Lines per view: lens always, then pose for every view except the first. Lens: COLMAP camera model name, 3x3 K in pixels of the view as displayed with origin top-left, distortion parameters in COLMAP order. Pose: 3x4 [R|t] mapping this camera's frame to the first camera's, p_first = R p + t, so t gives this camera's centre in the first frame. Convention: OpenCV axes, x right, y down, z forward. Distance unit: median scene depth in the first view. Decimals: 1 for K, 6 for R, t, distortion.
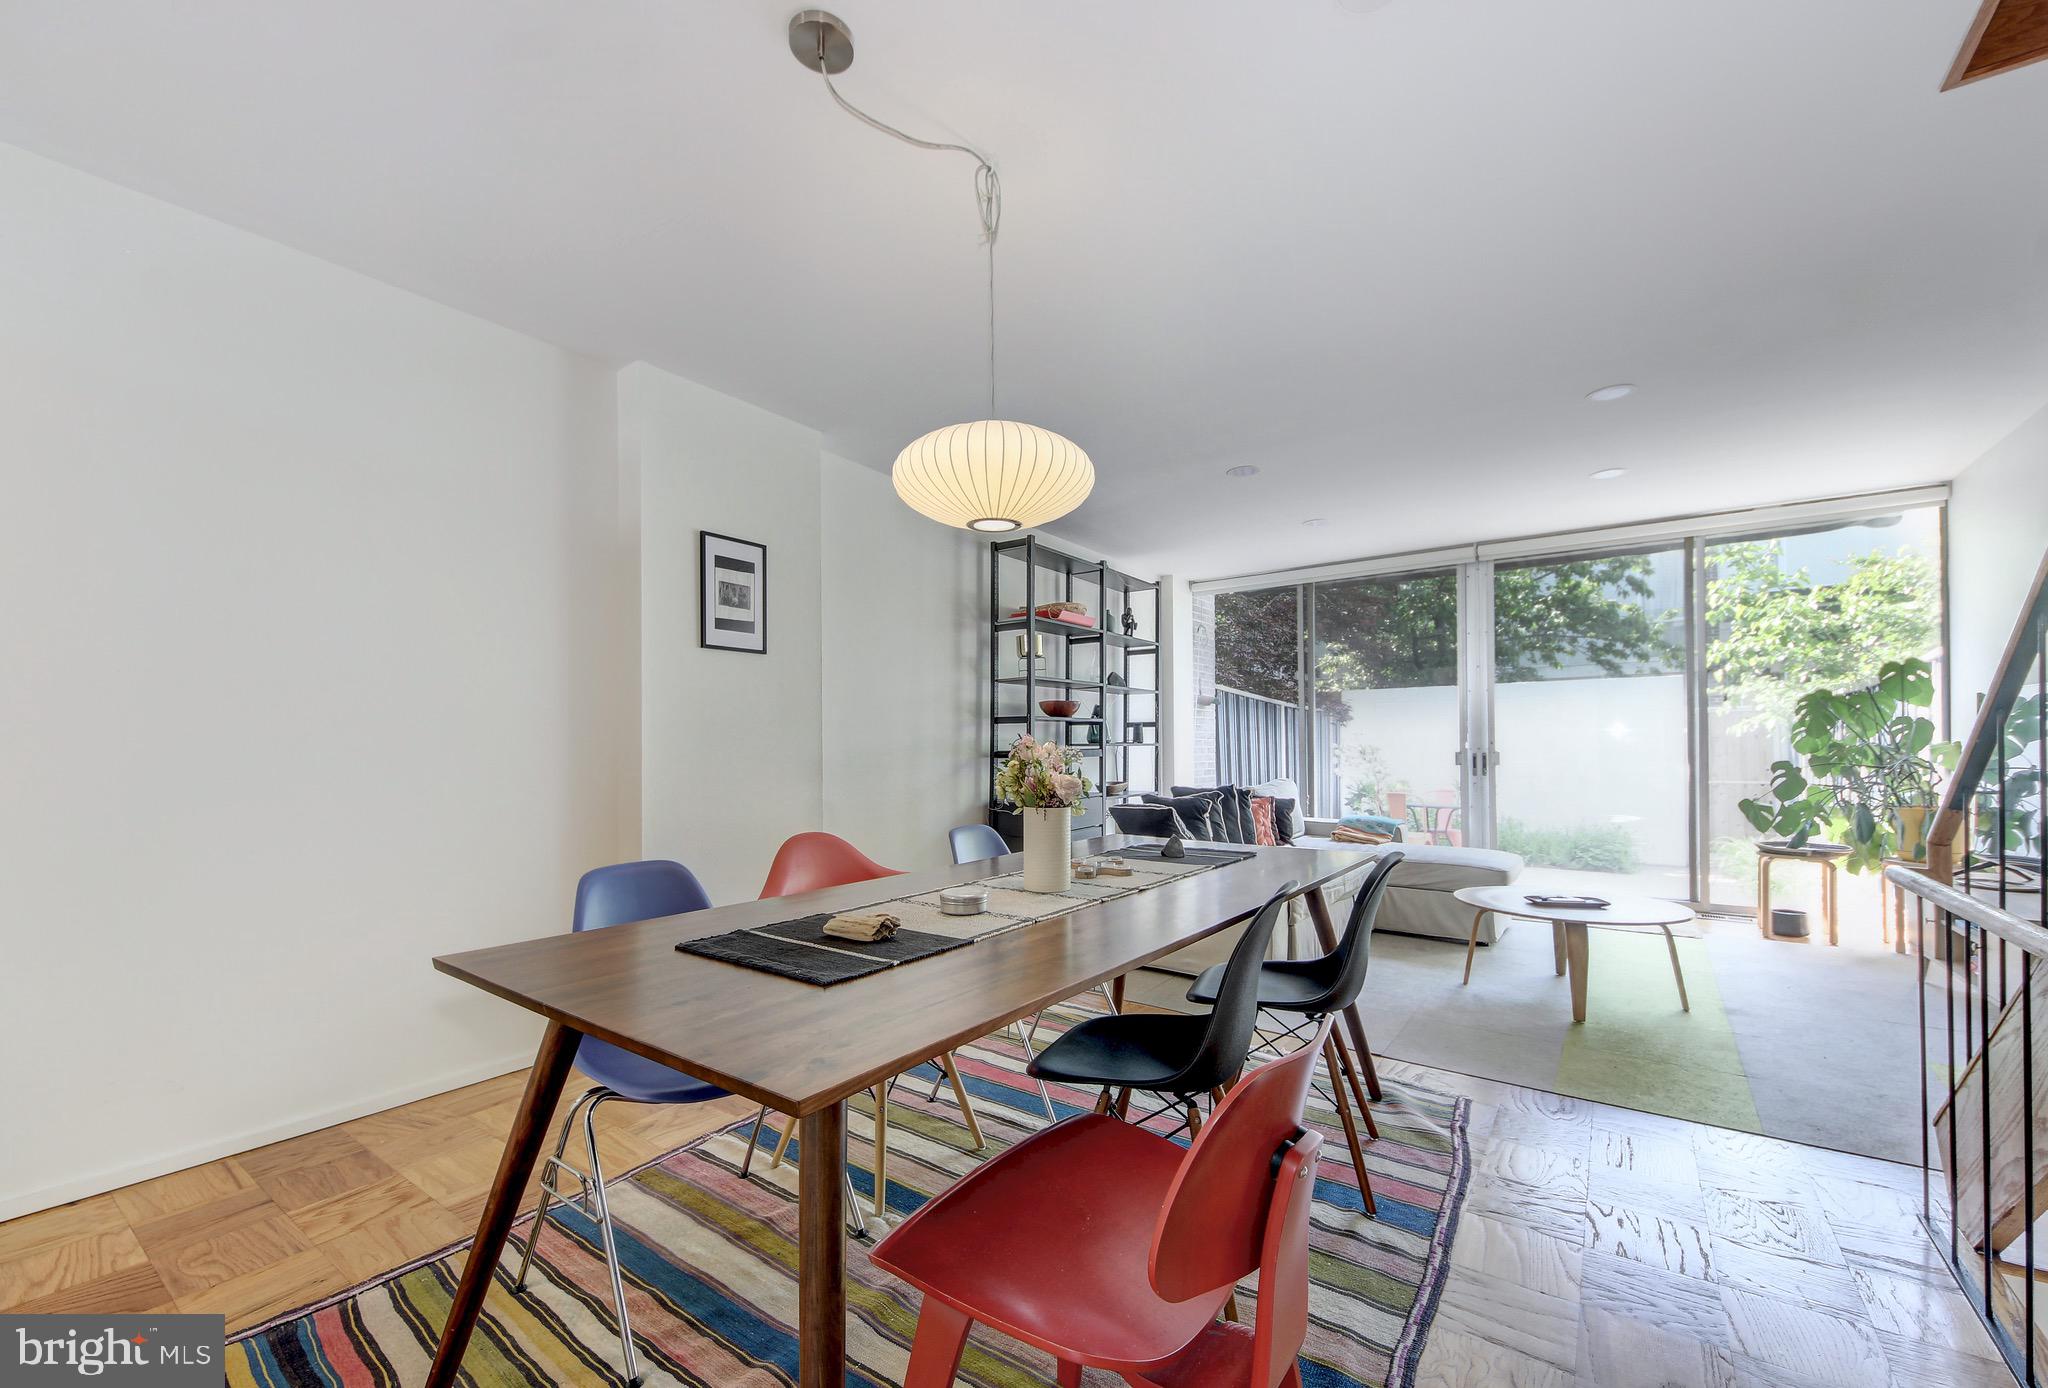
lens RADIAL K [[813.3, 0, 1005.3], [0, 813.3, 730.9], [0, 0, 1]] dist [0.023026, -0.000101]
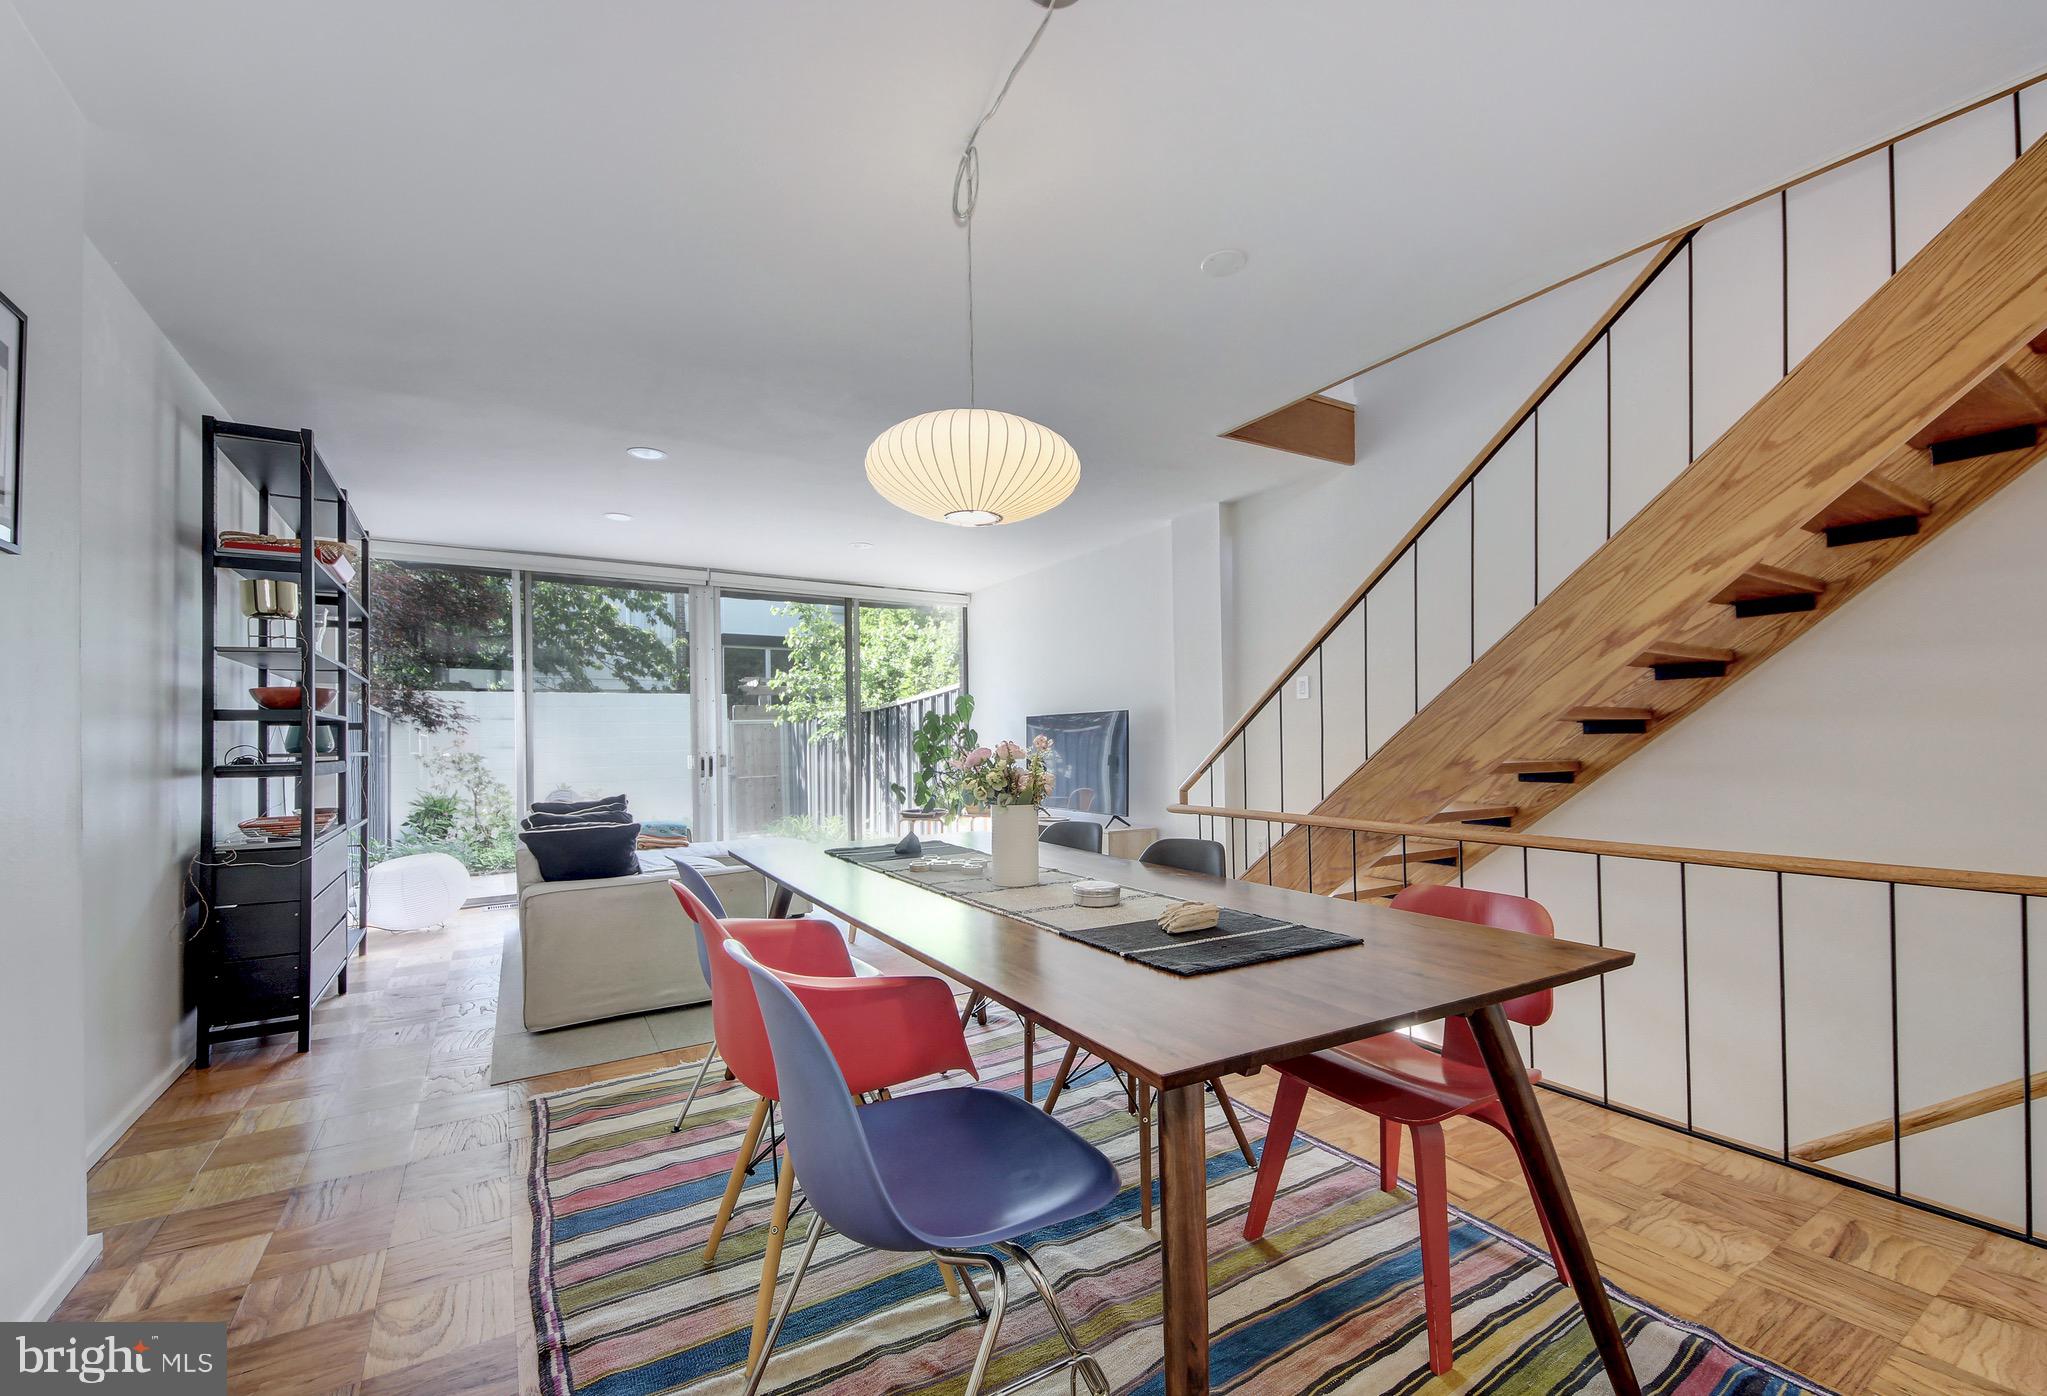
lens RADIAL K [[812.9, 0, 1004.8], [0, 812.9, 734.9], [0, 0, 1]] dist [0.023026, -0.000101]
pose [[0.394983, 0.005873, 0.918670, -0.287406], [-0.001084, 0.999982, -0.005927, 0.003306], [-0.918688, 0.001346, 0.394983, 0.191607]]
